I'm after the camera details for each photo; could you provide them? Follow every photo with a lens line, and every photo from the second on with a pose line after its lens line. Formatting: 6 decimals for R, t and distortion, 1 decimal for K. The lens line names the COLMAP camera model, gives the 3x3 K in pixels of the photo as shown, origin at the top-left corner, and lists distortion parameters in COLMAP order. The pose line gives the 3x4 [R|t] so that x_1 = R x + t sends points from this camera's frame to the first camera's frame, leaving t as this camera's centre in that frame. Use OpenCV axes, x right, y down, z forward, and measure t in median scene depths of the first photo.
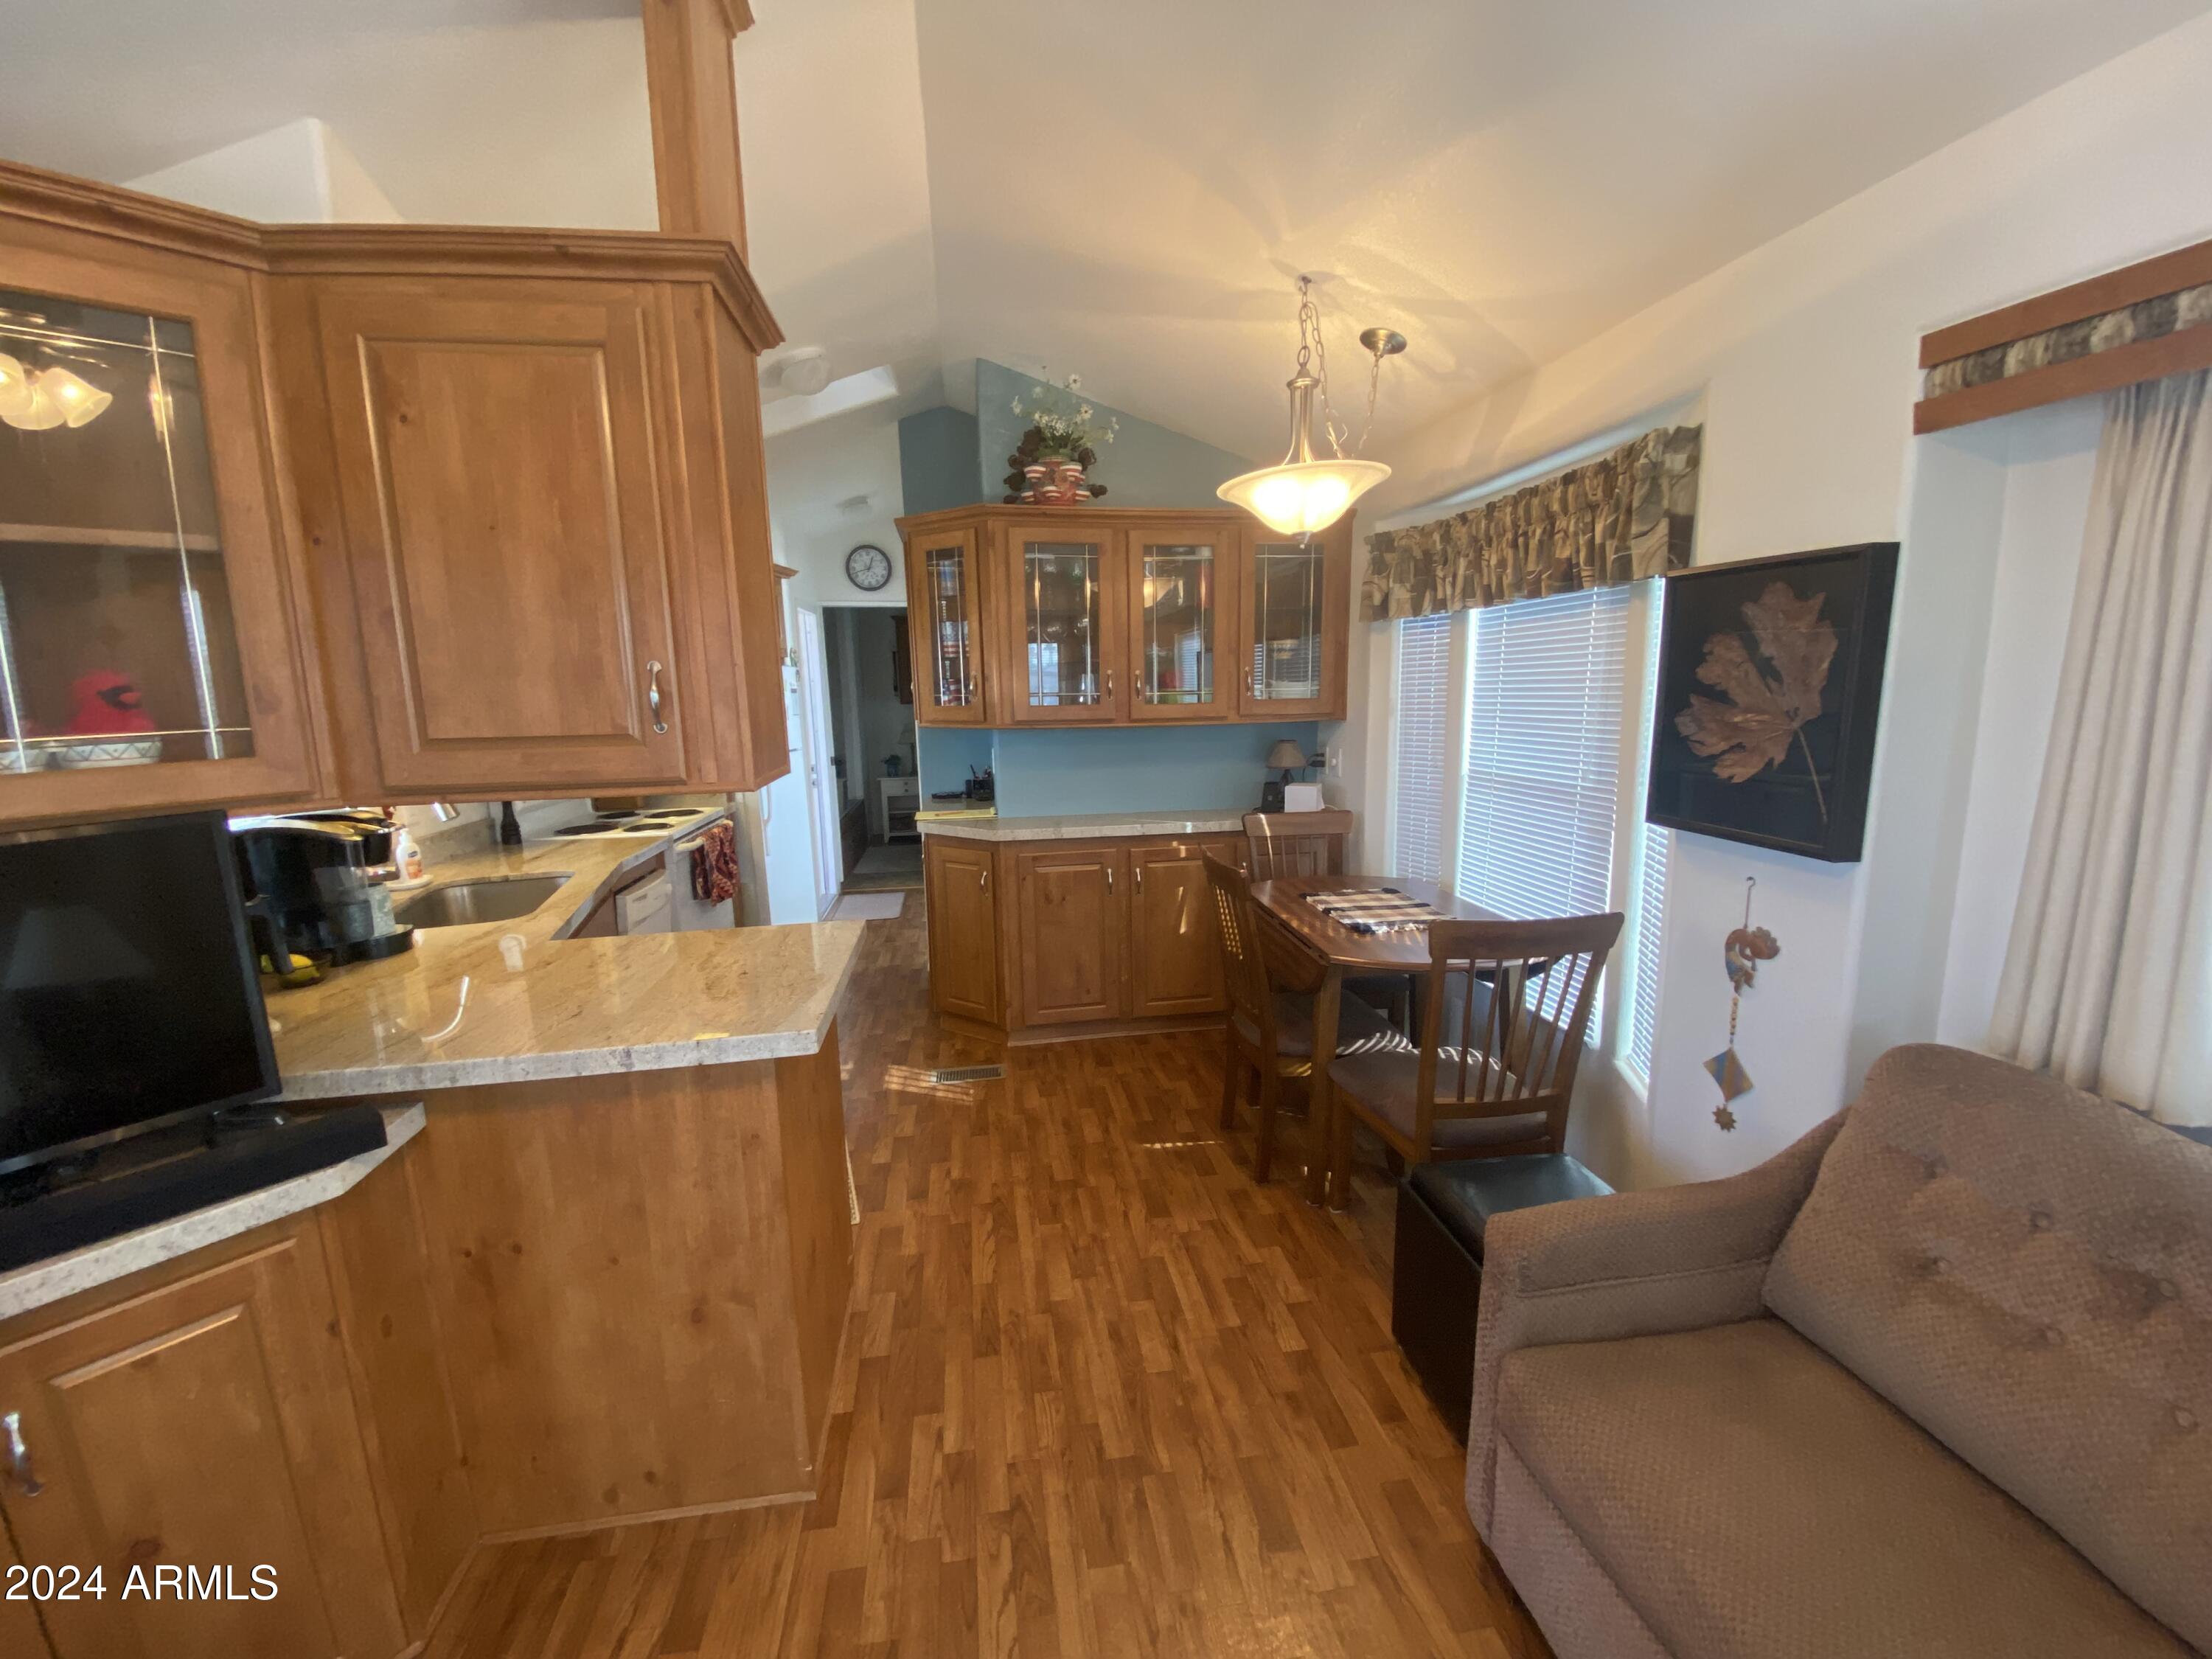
lens RADIAL K [[868.5, 0, 1111.5], [0, 868.5, 825.2], [0, 0, 1]] dist [-0.002078, -0.013087]
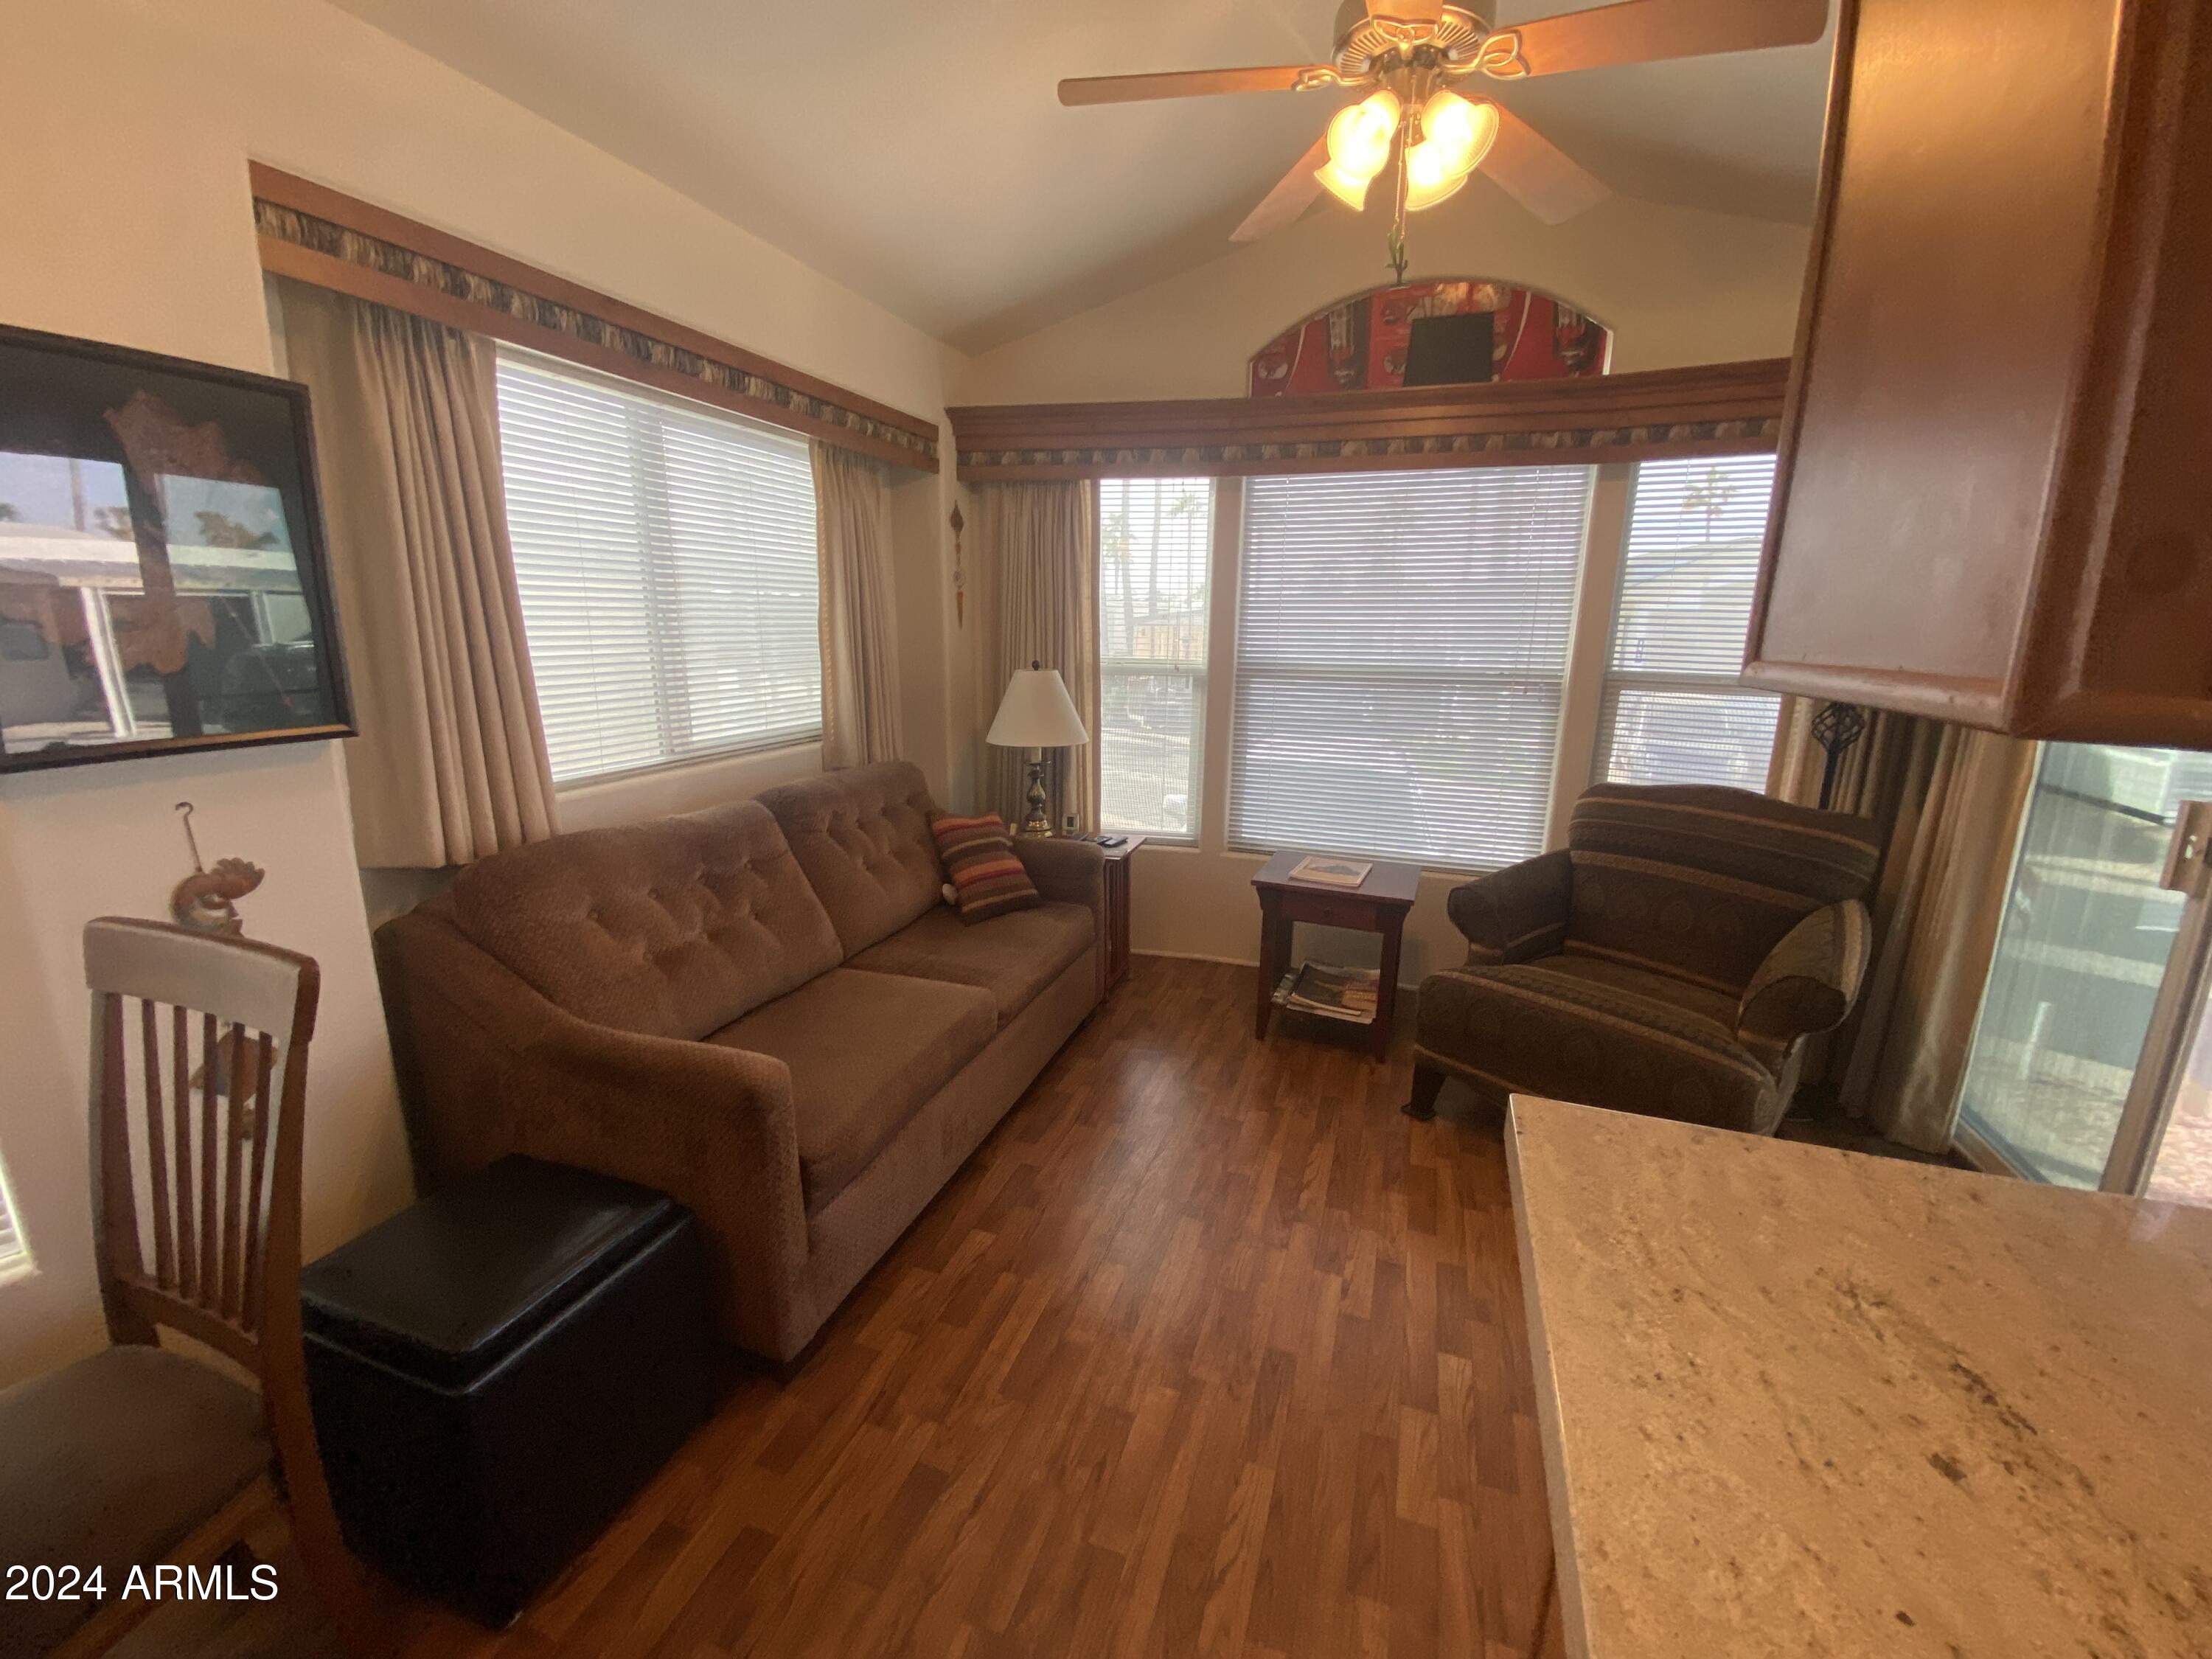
lens RADIAL K [[896.9, 0, 1097.1], [0, 896.9, 826.3], [0, 0, 1]] dist [0.023775, -0.021797]
pose [[-0.873514, -0.098665, 0.476695, -0.288176], [0.083793, 0.934154, 0.346894, -0.114323], [-0.479533, 0.342960, -0.807729, 1.185754]]
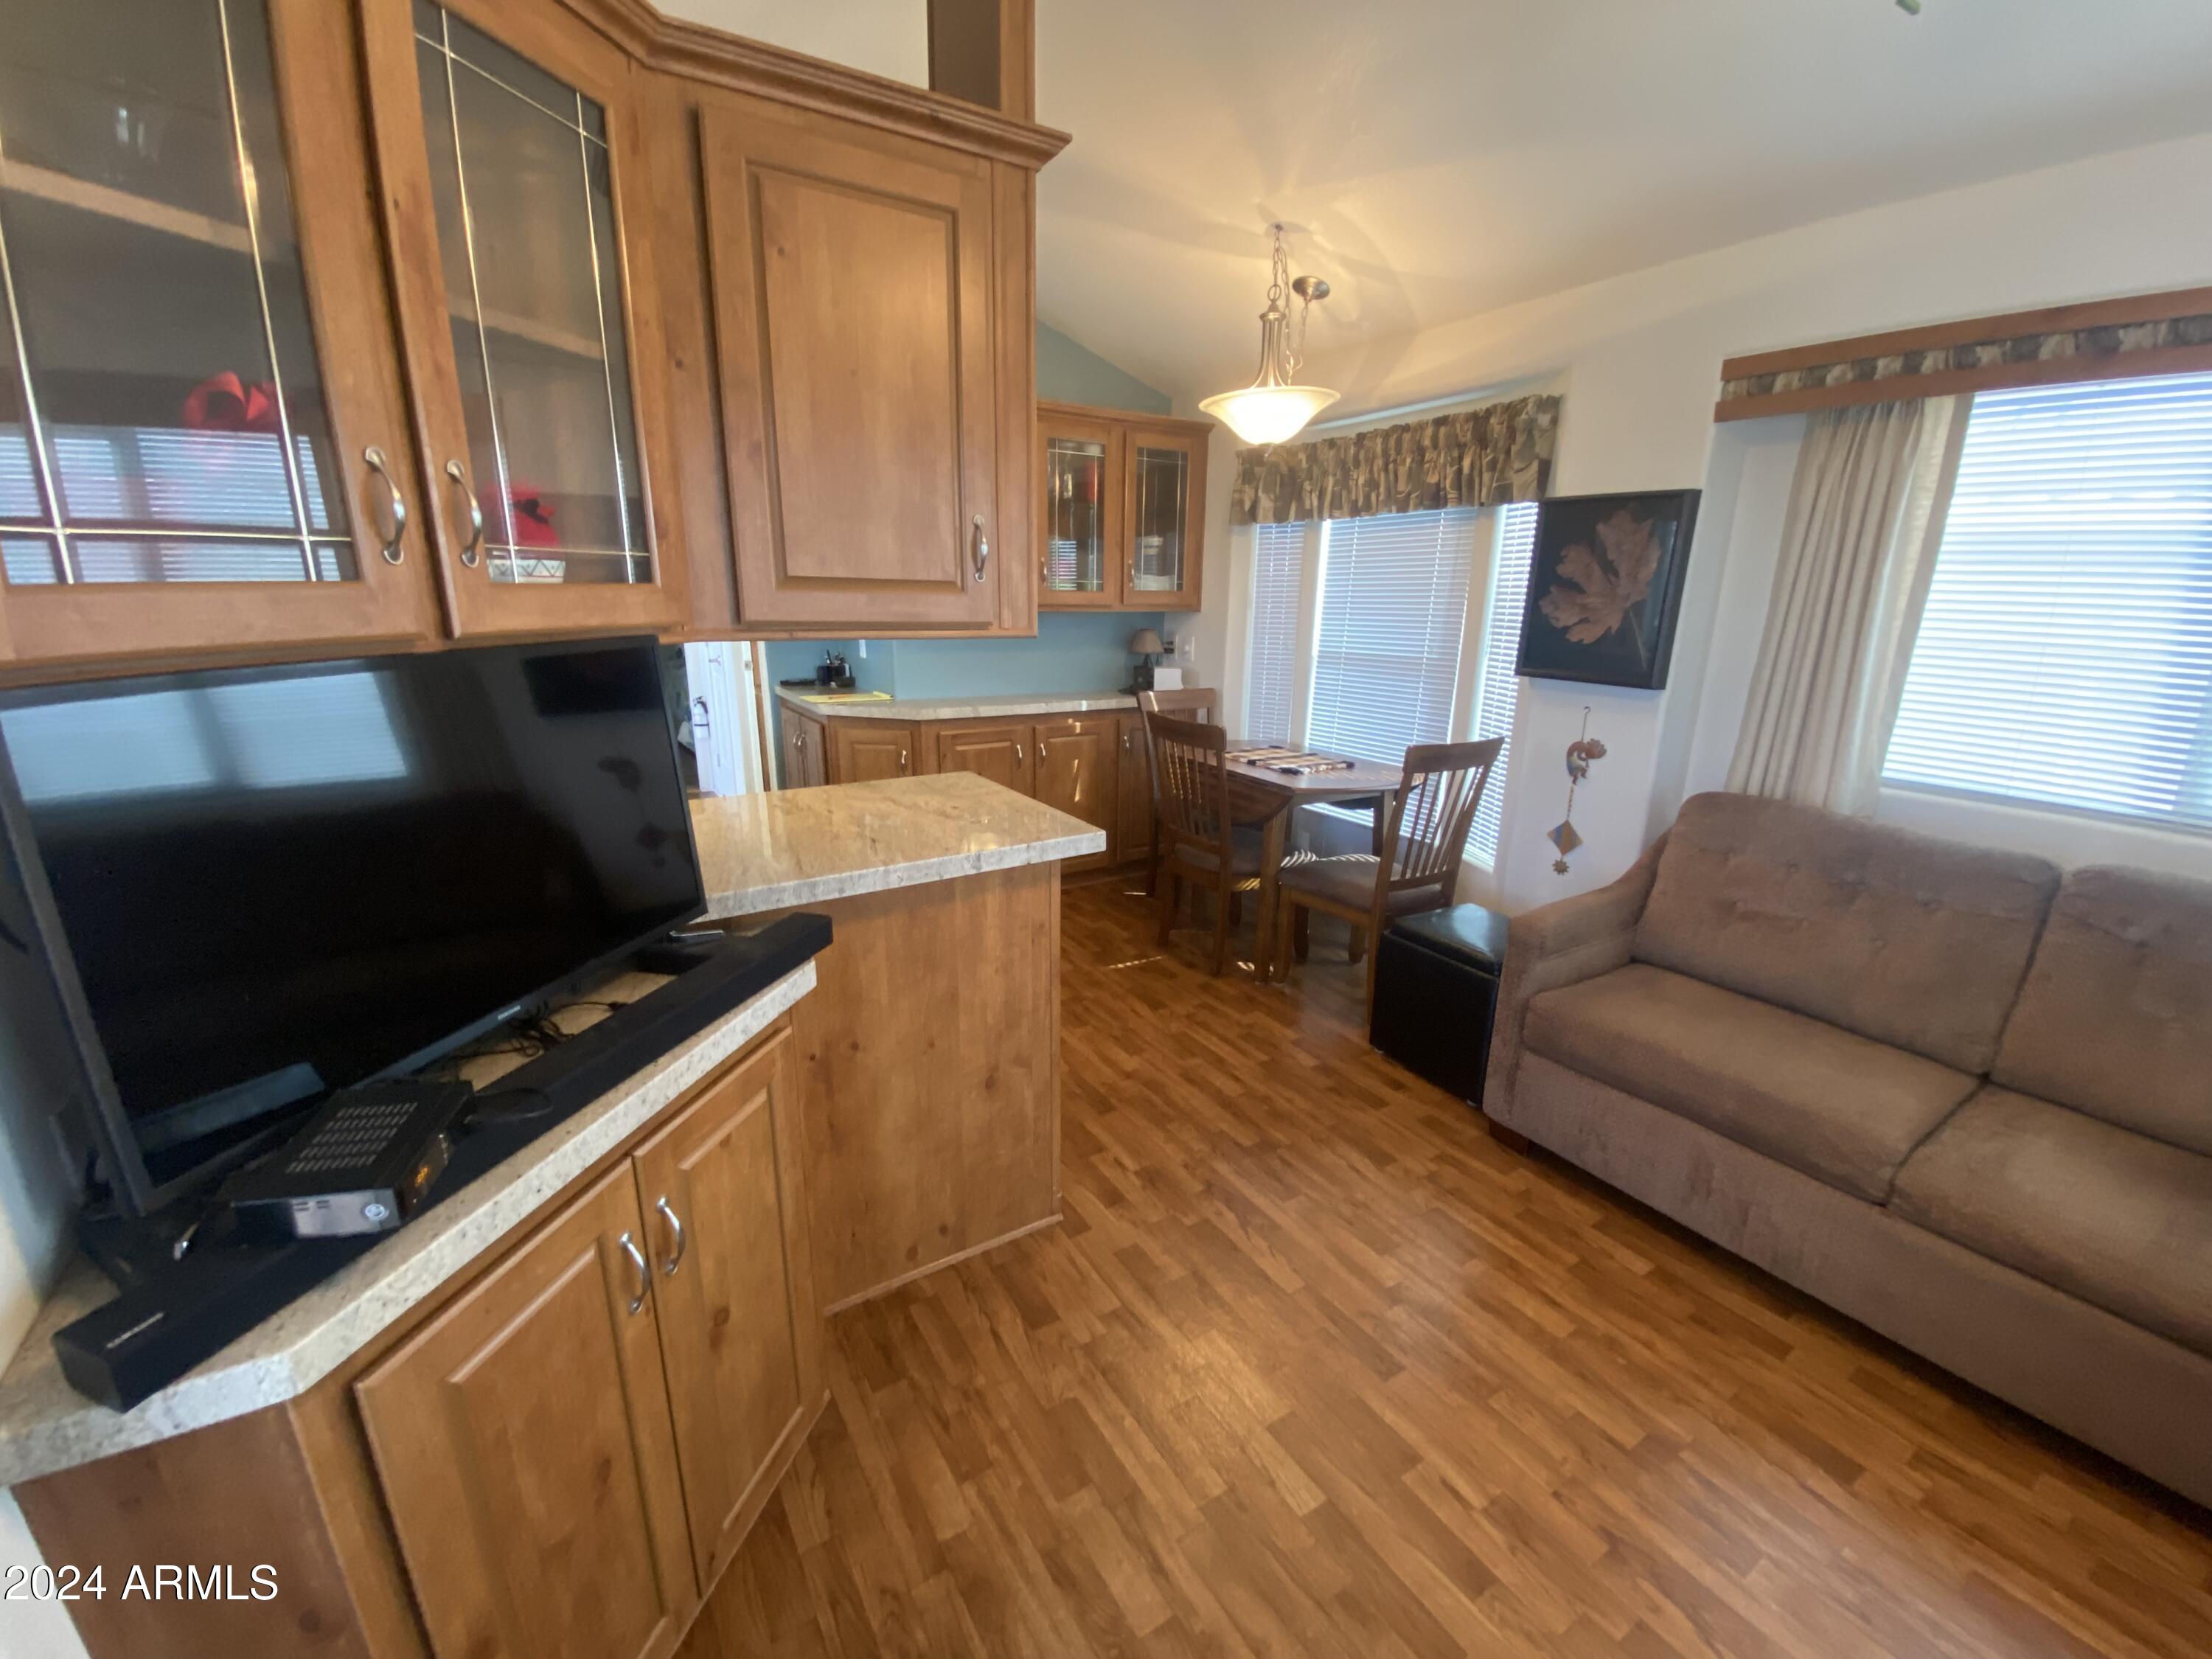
lens RADIAL K [[868.9, 0, 1100.7], [0, 868.9, 830.6], [0, 0, 1]] dist [-0.000487, -0.014066]
pose [[0.923810, -0.071894, 0.376040, -0.628941], [0.031864, 0.993241, 0.111614, 0.075379], [-0.381522, -0.091128, 0.919857, -0.109510]]
